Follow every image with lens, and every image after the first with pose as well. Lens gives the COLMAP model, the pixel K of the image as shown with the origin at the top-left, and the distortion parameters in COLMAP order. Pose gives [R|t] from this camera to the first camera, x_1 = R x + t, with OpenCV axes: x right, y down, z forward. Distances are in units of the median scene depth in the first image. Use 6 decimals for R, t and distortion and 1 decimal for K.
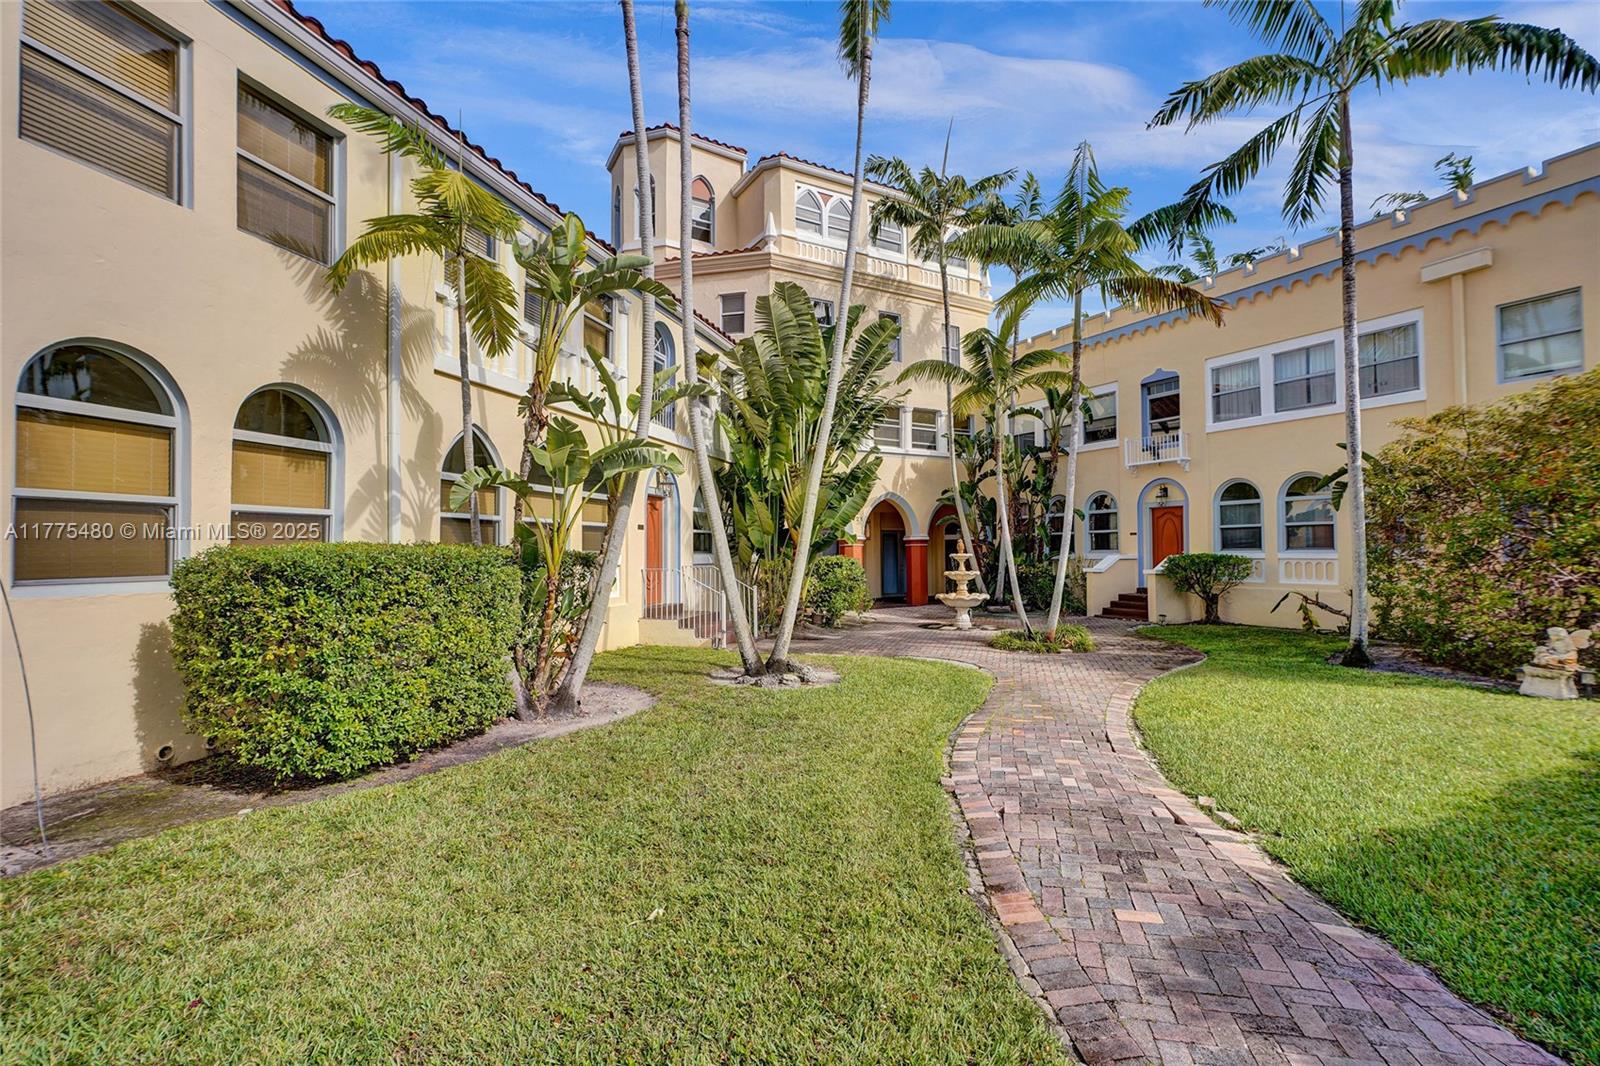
lens RADIAL K [[710.8, 0, 799.8], [0, 710.8, 527.8], [0, 0, 1]] dist [-0.012576, 0.011502]
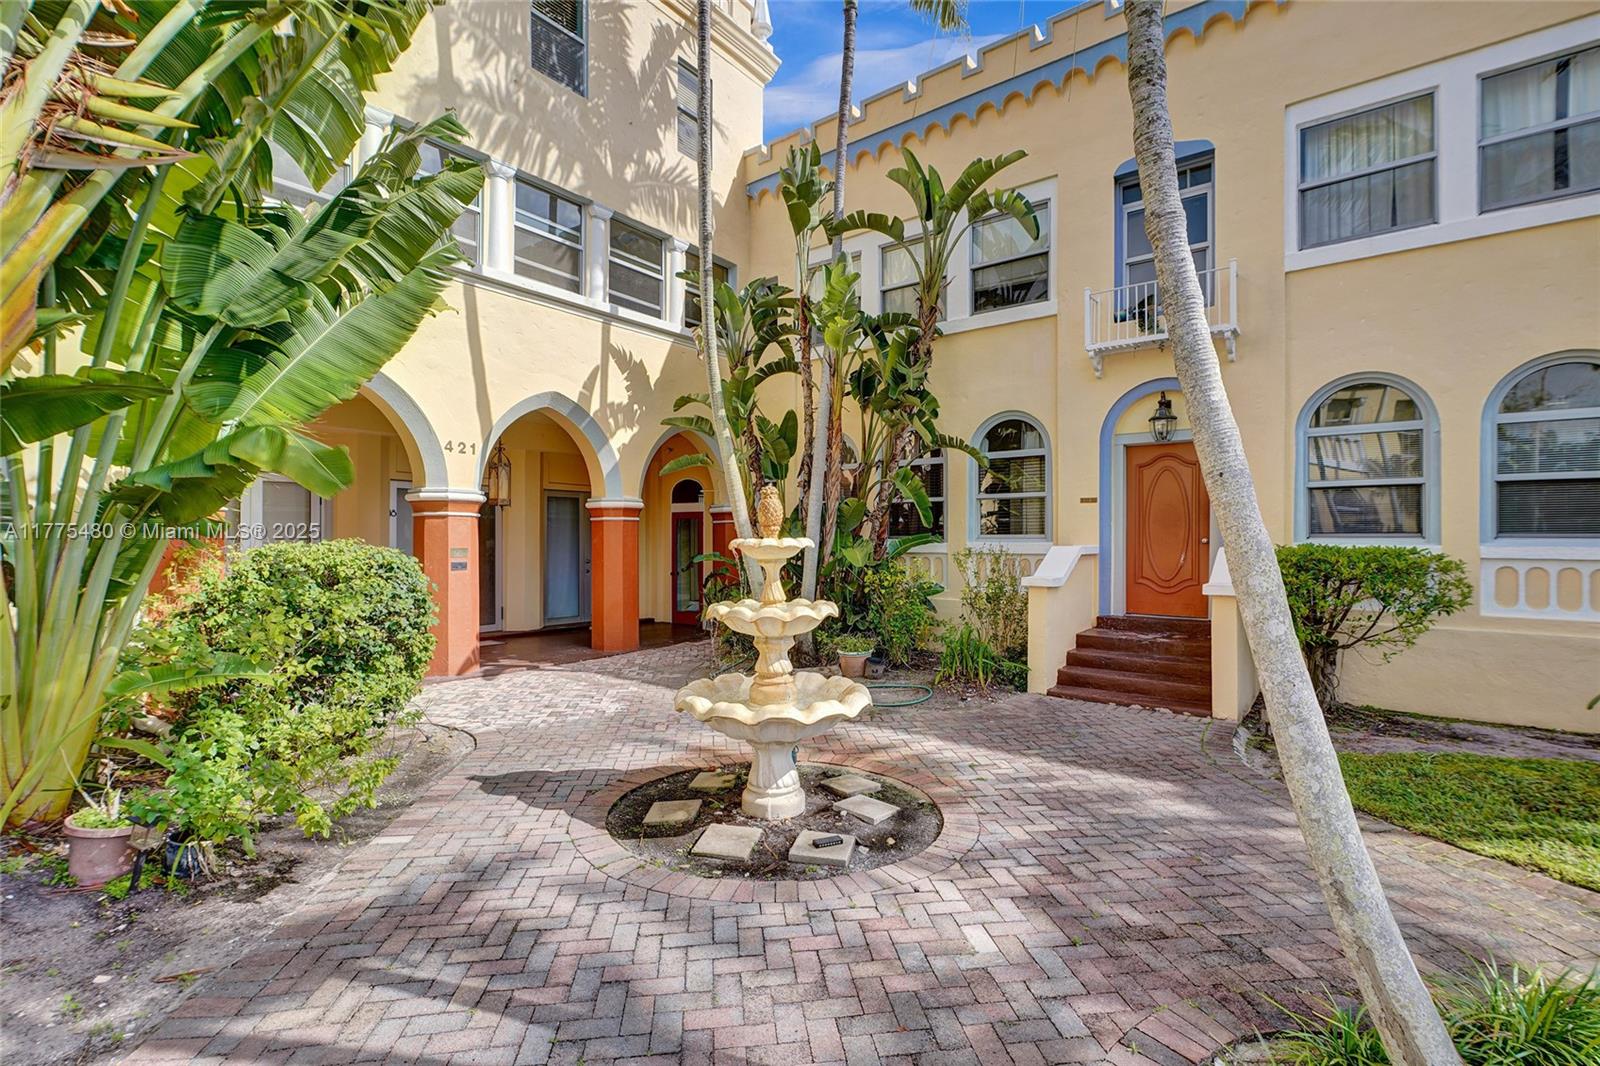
lens RADIAL K [[710.8, 0, 799.8], [0, 710.8, 527.8], [0, 0, 1]] dist [-0.012576, 0.011502]
pose [[0.913534, 0.005868, 0.406721, 0.106291], [-0.018212, 0.999483, 0.026487, 0.018489], [-0.406355, -0.031604, 0.913168, 0.652248]]
